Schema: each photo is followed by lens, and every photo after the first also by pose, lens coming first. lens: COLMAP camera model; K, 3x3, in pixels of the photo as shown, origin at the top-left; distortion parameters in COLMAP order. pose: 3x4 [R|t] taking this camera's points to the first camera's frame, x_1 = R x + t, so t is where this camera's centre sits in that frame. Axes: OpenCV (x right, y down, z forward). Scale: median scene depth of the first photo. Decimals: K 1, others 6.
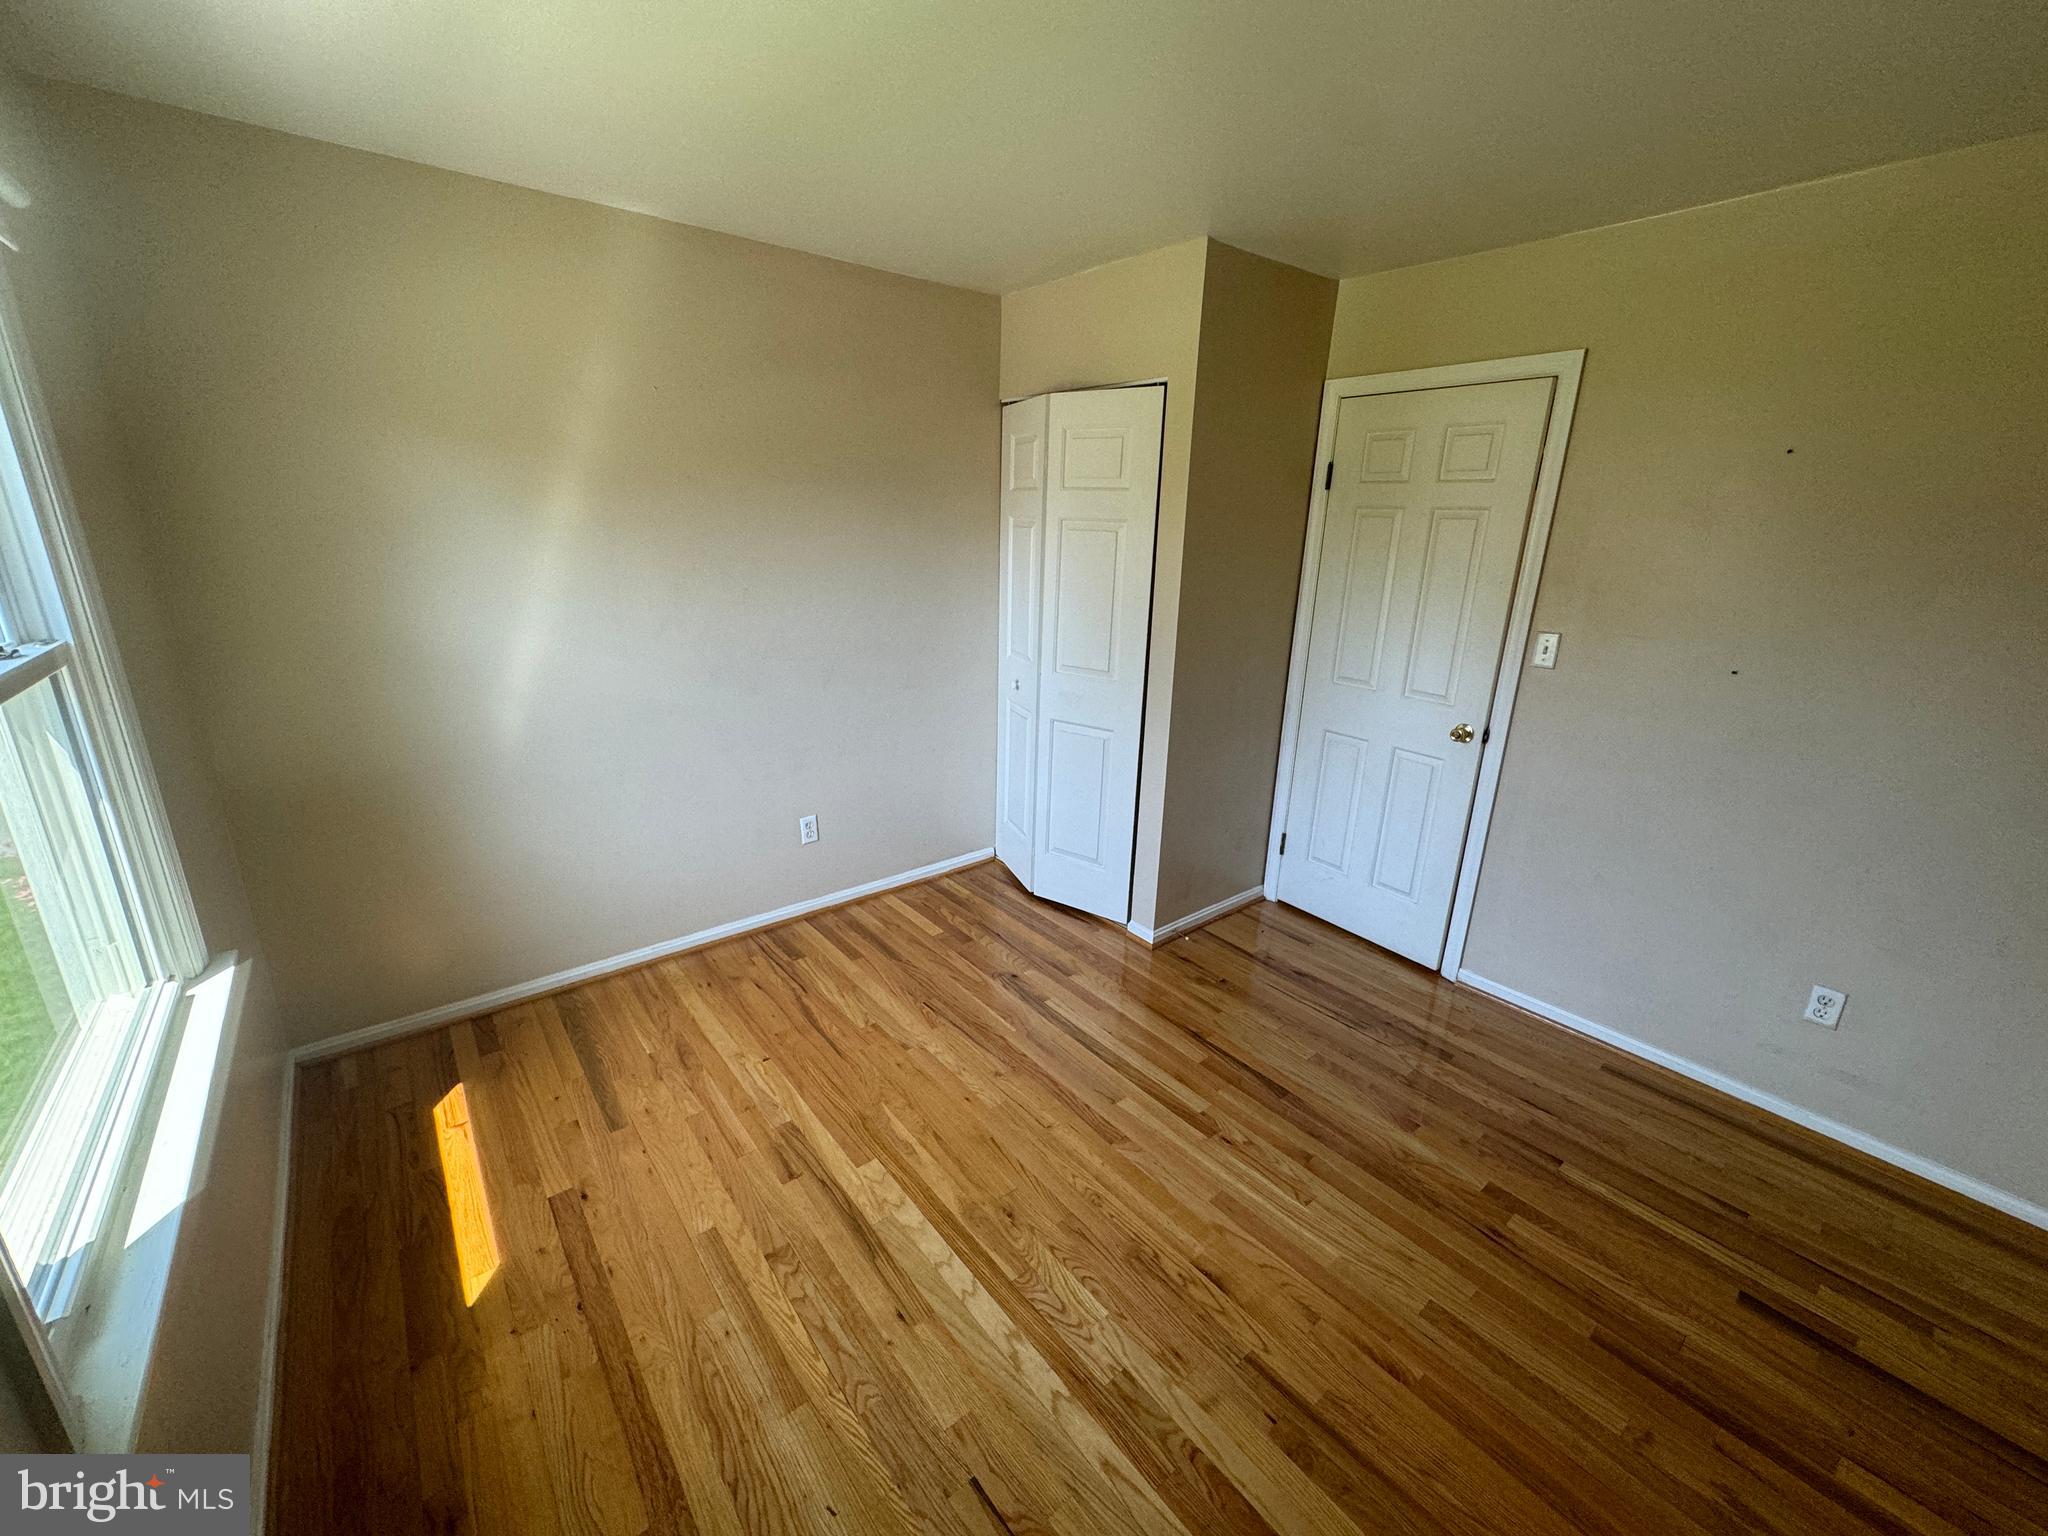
lens RADIAL K [[816.2, 0, 1025.3], [0, 816.2, 765.9], [0, 0, 1]] dist [-0.002828, 0.000393]
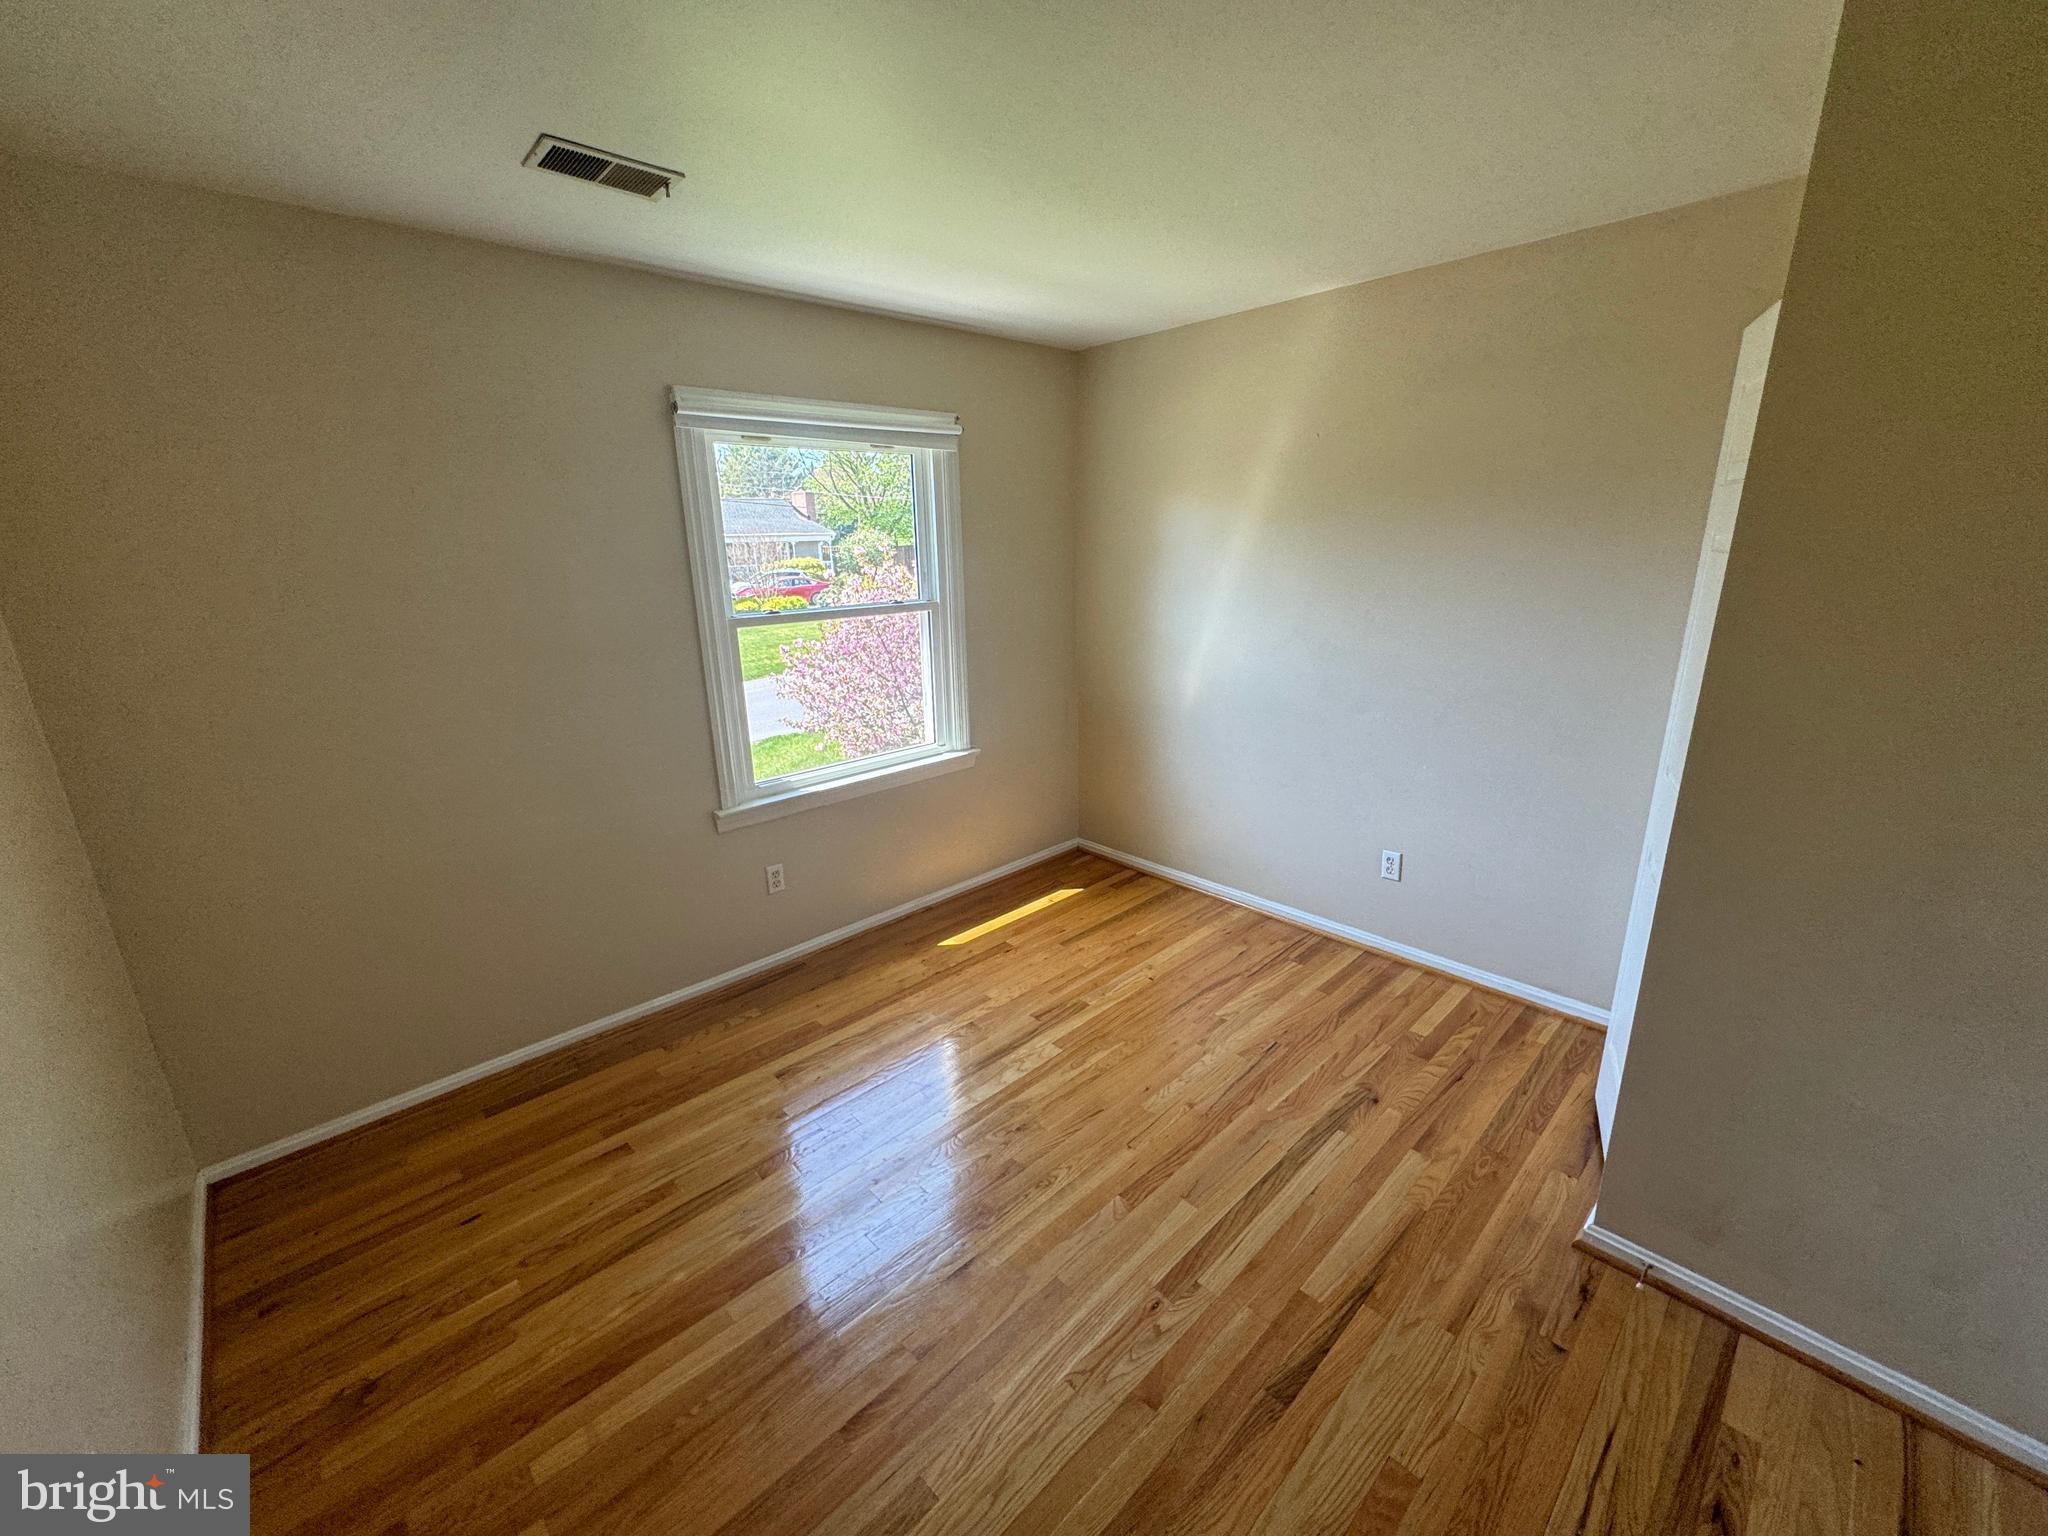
lens RADIAL K [[816.2, 0, 1028.6], [0, 816.2, 768.3], [0, 0, 1]] dist [-0.002828, 0.000393]
pose [[0.081025, 0.250241, -0.964787, 0.808004], [-0.272750, 0.936588, 0.220021, -0.167761], [0.958667, 0.245319, 0.144141, 0.577966]]
